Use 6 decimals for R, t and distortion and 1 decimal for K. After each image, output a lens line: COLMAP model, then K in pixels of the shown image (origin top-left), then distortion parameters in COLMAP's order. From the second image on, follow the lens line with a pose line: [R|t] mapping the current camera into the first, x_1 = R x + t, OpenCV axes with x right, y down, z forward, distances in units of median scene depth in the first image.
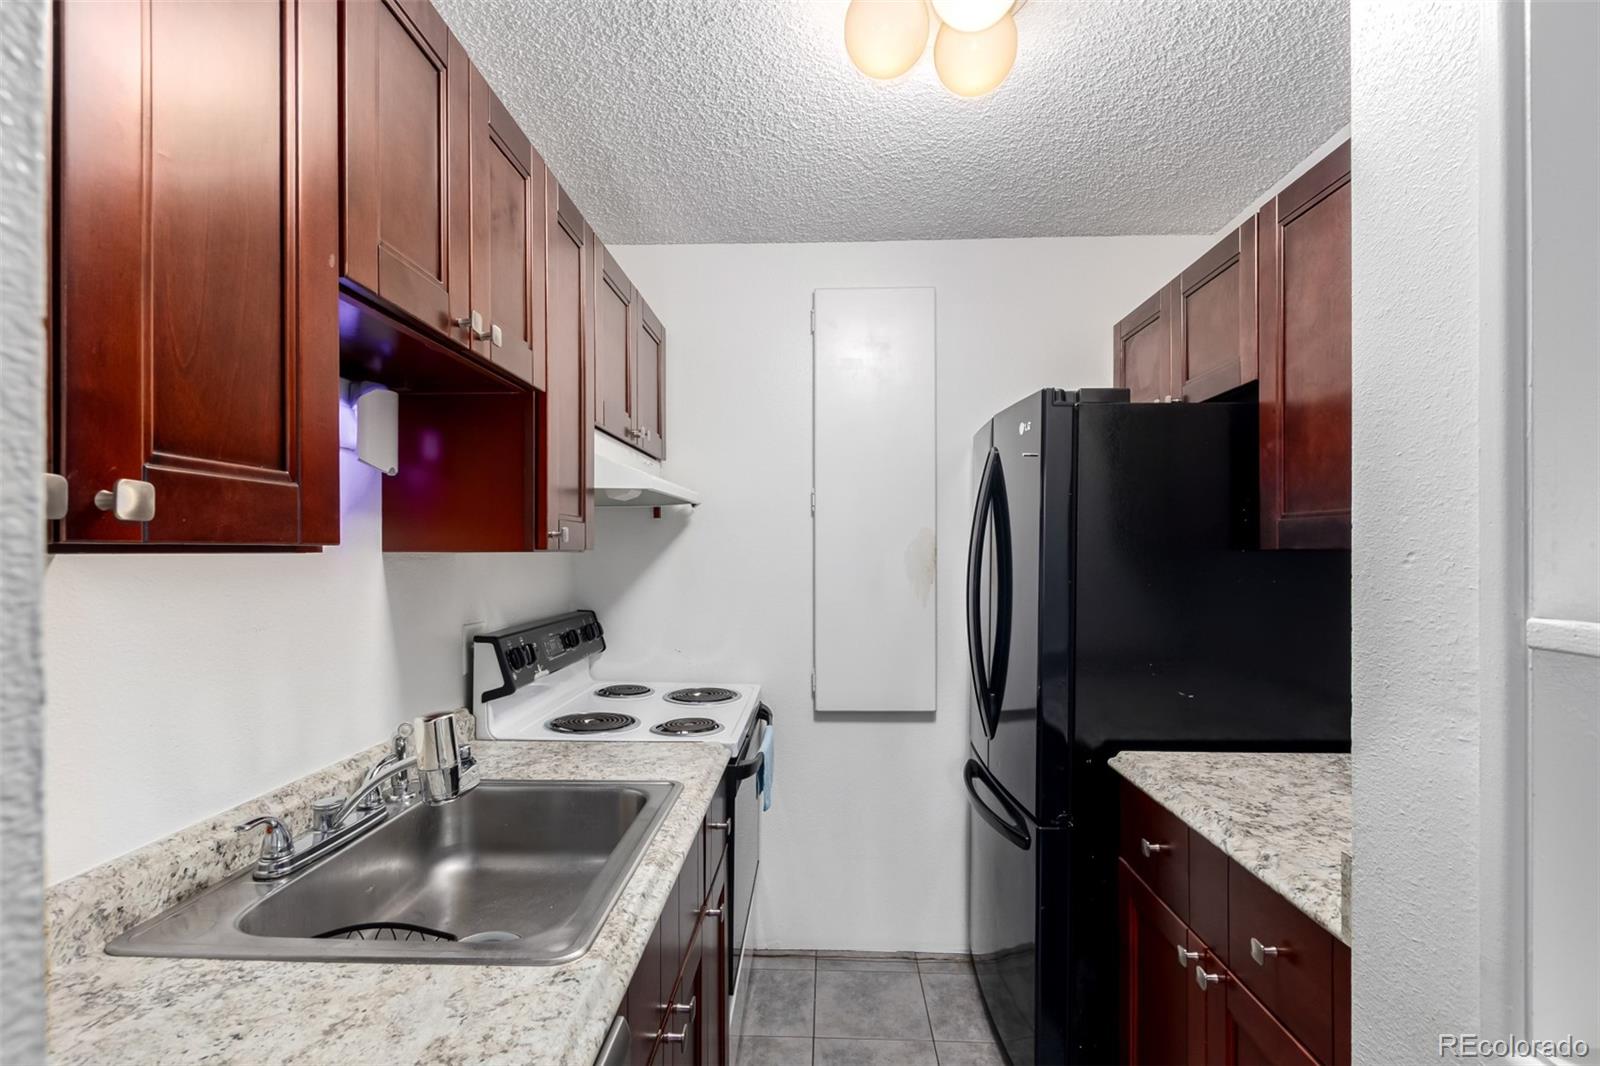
lens RADIAL K [[752.2, 0, 797.3], [0, 752.2, 548.7], [0, 0, 1]] dist [0.009980, -0.001487]
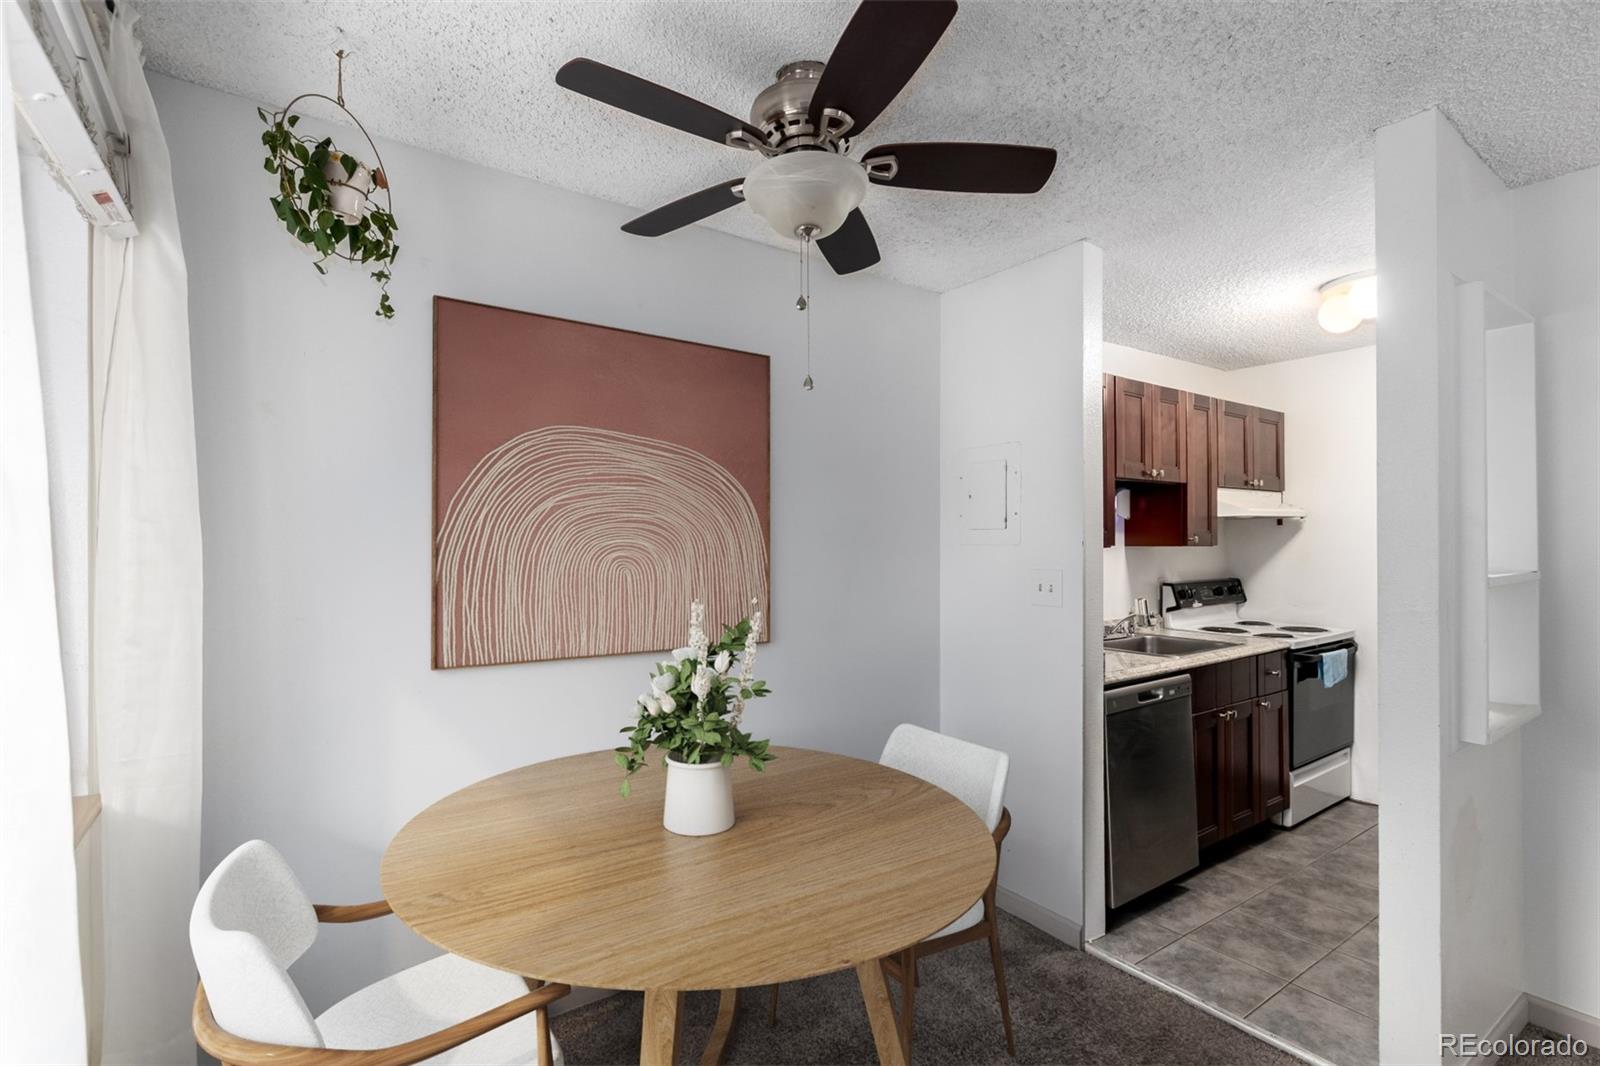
lens RADIAL K [[752.2, 0, 797.3], [0, 752.2, 539.0], [0, 0, 1]] dist [0.009980, -0.001487]
pose [[0.614602, -0.000519, -0.788838, 0.683832], [0.003222, 0.999993, 0.001852, -0.024906], [0.788831, -0.003680, 0.614599, -1.261236]]
